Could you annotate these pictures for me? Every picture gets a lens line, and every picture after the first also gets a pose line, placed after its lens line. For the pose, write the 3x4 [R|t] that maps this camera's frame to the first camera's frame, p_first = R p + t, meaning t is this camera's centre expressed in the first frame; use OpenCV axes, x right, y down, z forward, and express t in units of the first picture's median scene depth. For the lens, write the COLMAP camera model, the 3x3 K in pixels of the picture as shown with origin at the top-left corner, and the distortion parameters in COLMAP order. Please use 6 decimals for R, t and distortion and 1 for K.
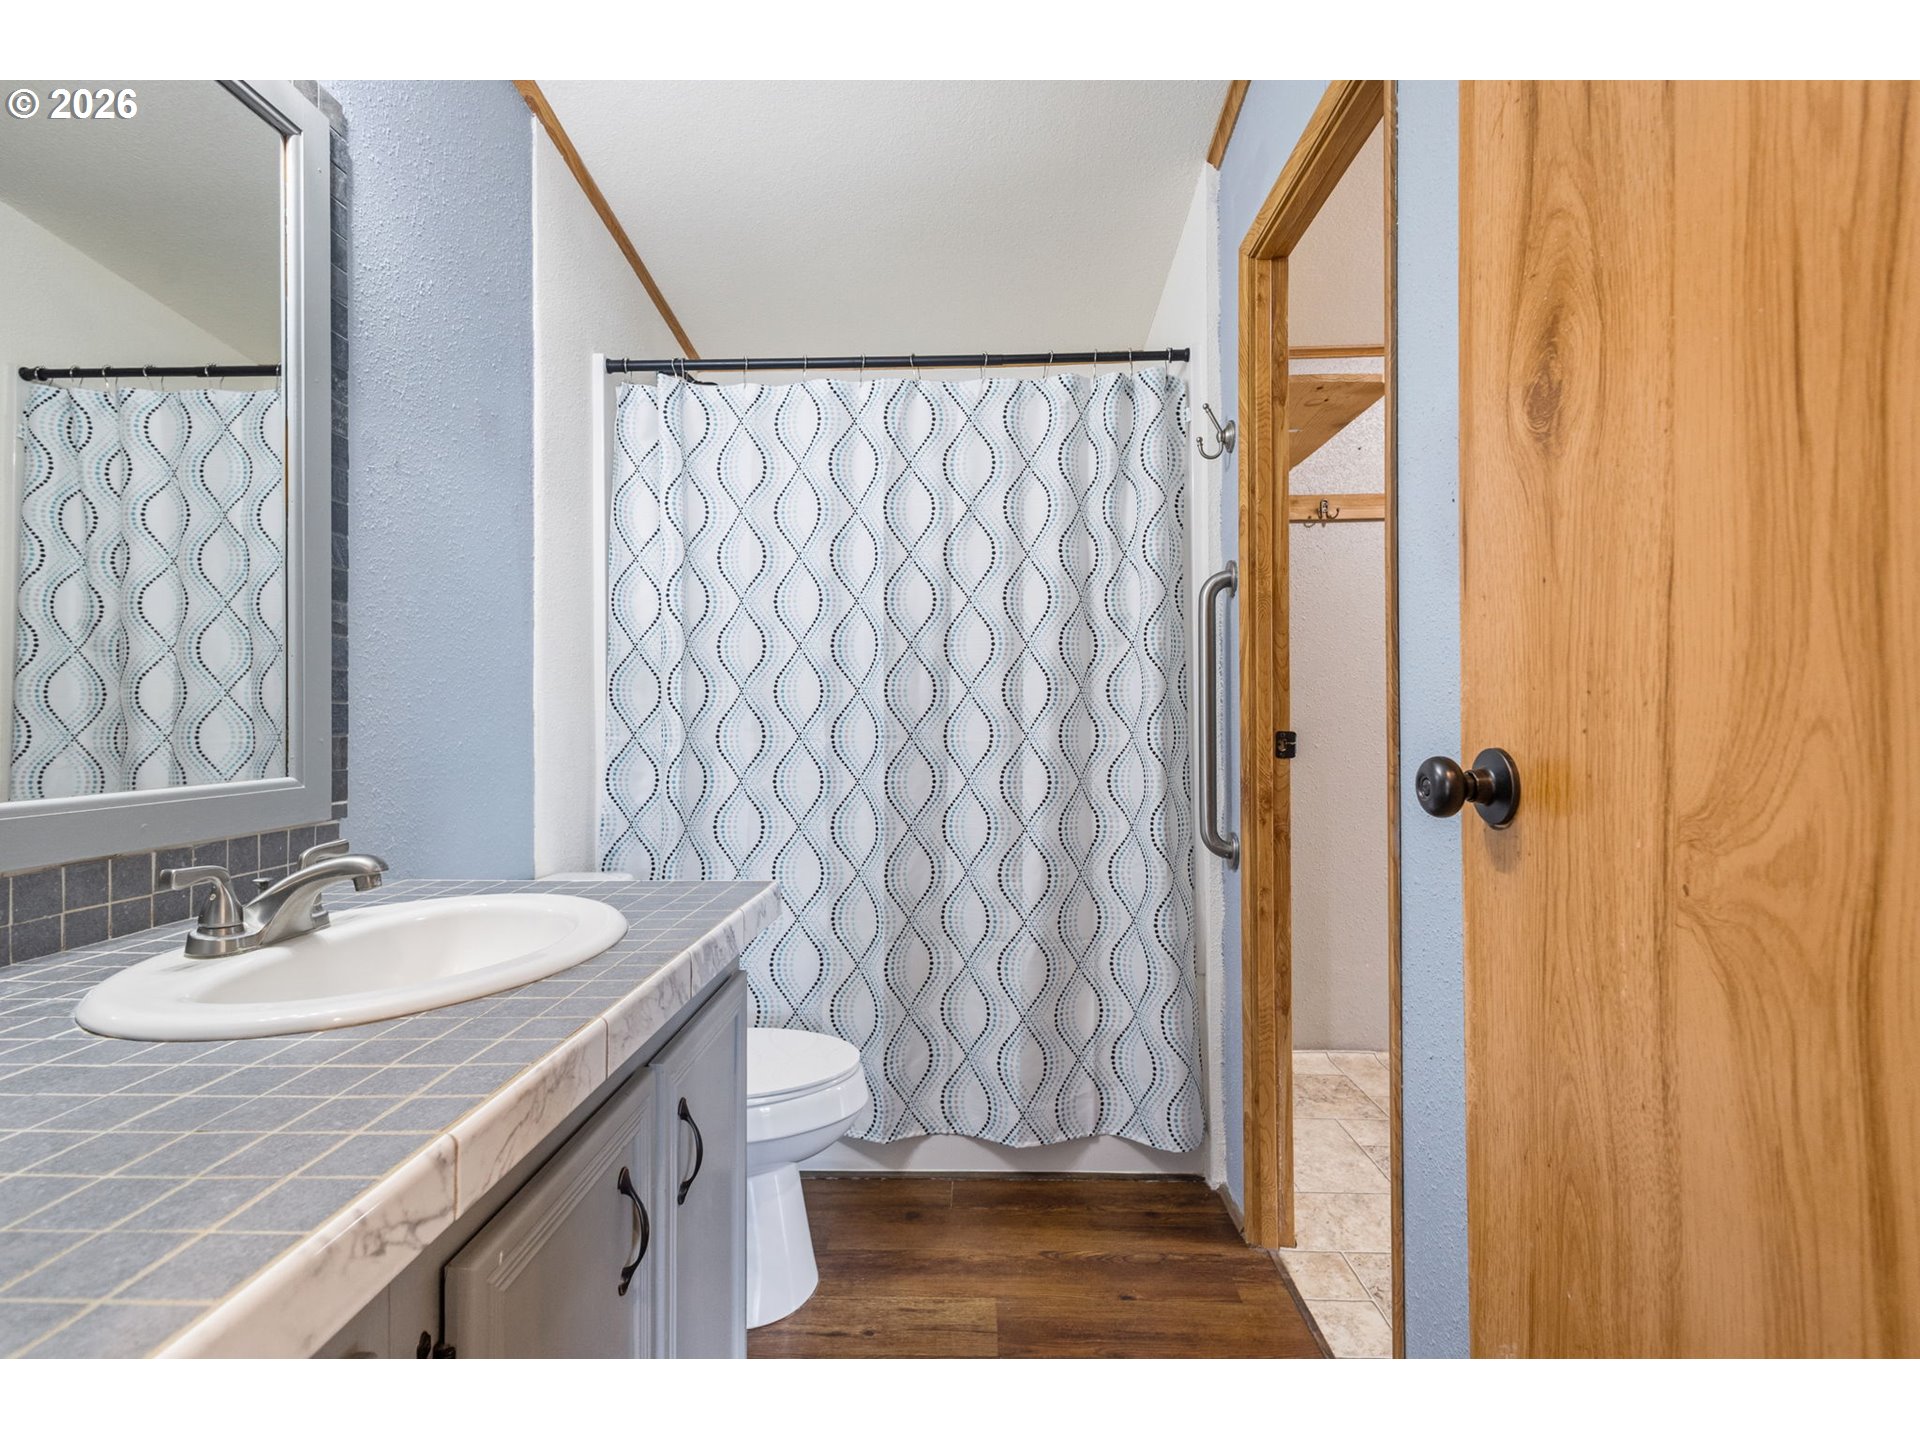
lens RADIAL K [[914.6, 0, 960.0], [0, 914.6, 720.0], [0, 0, 1]] dist [0.002827, -0.000286]
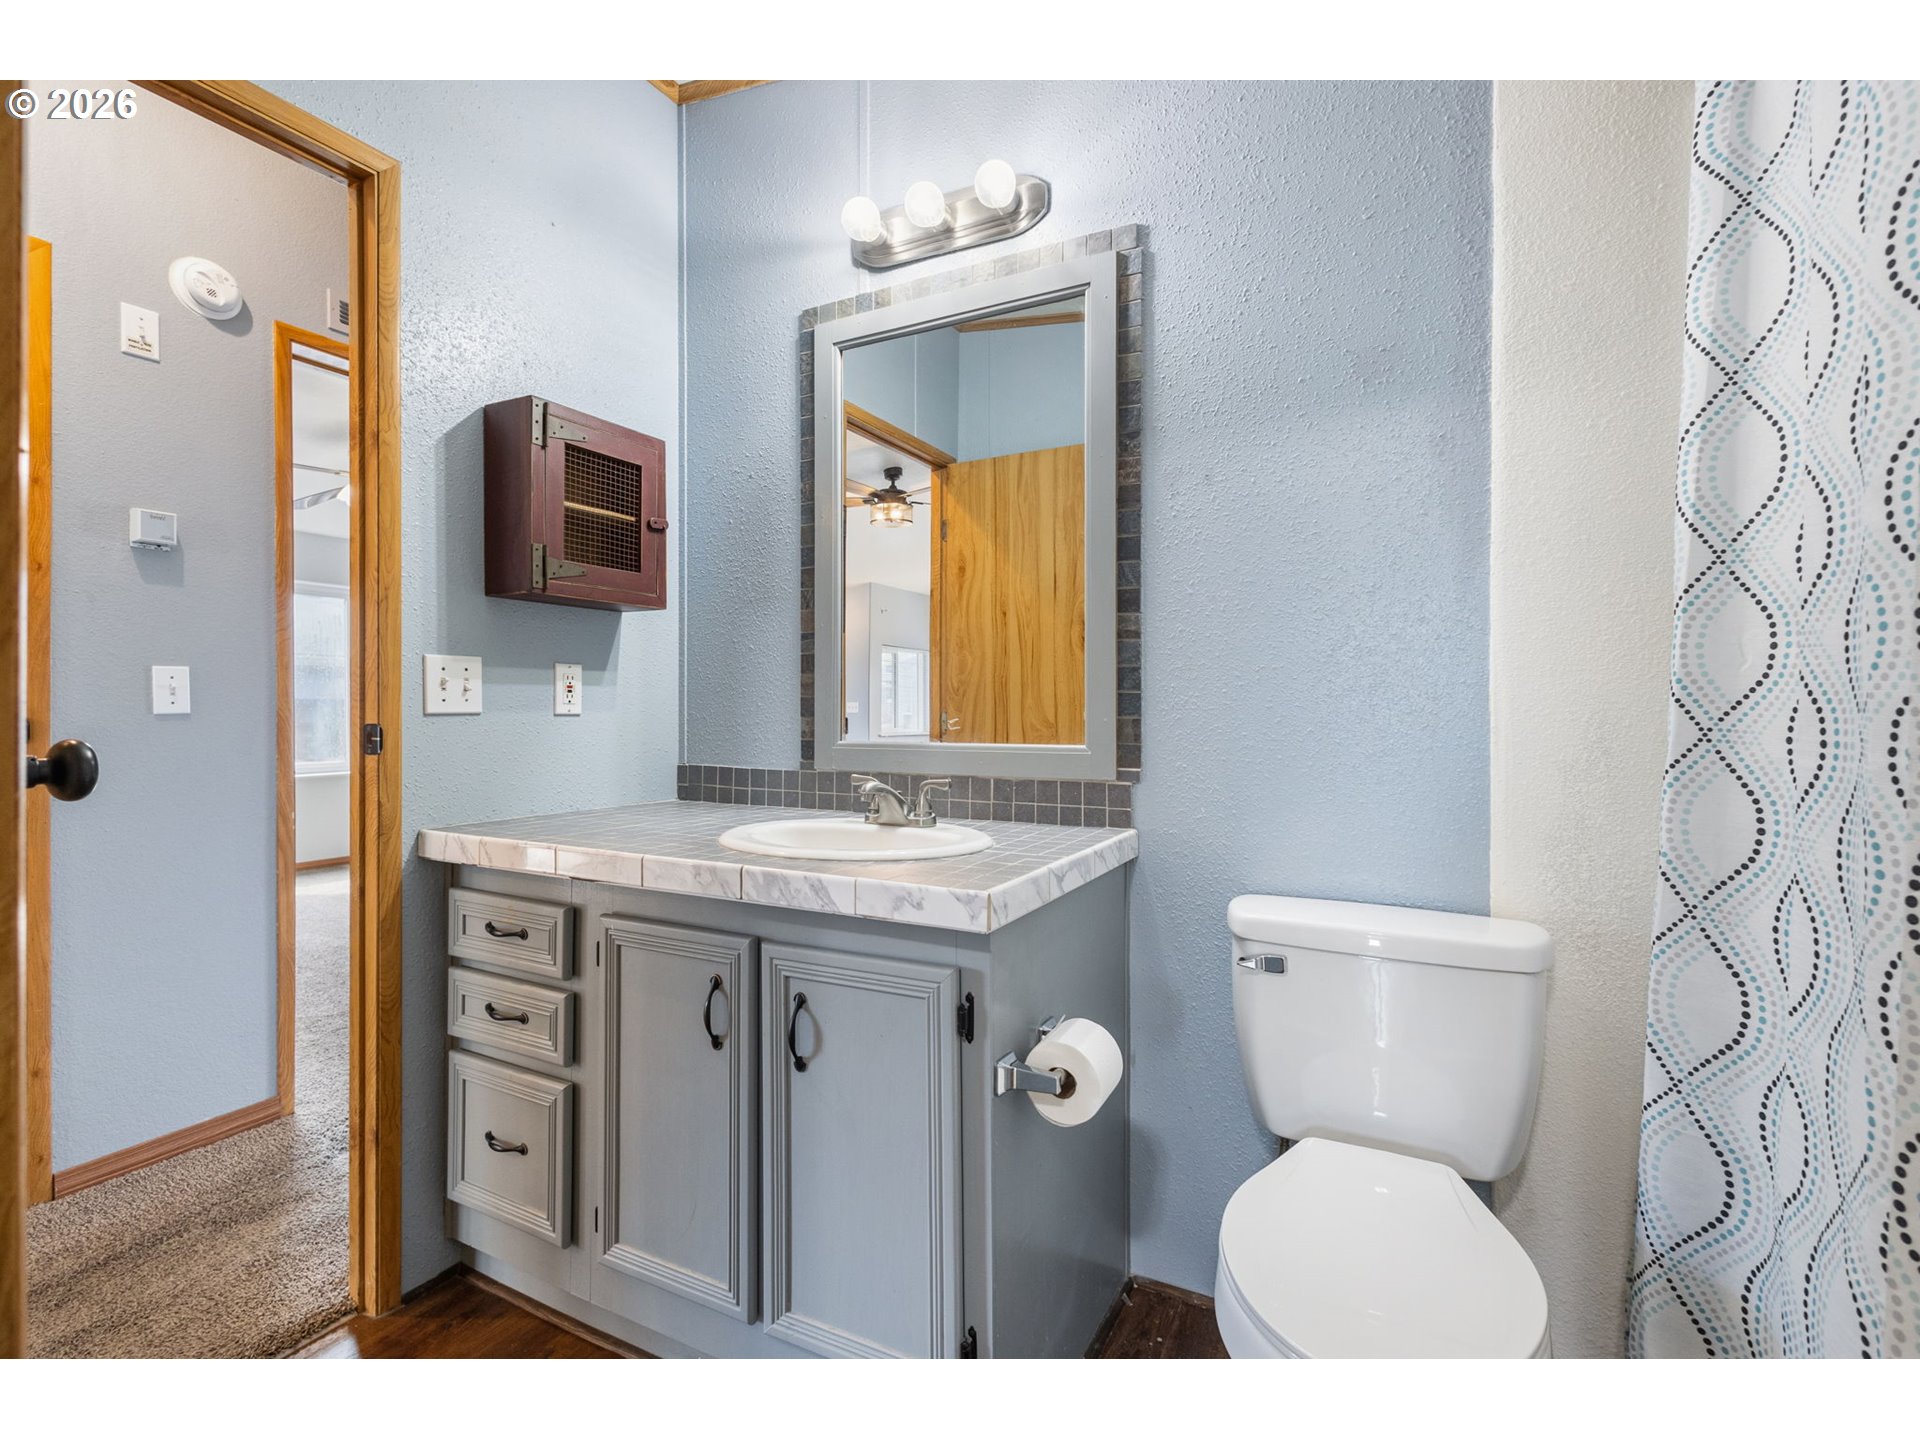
lens RADIAL K [[895.4, 0, 954.3], [0, 895.4, 703.6], [0, 0, 1]] dist [0.008624, -0.000380]
pose [[-0.441238, 0.006056, -0.897370, 0.561992], [0.007478, 0.999967, 0.003072, -0.007513], [0.897359, -0.005355, -0.441269, 1.329033]]
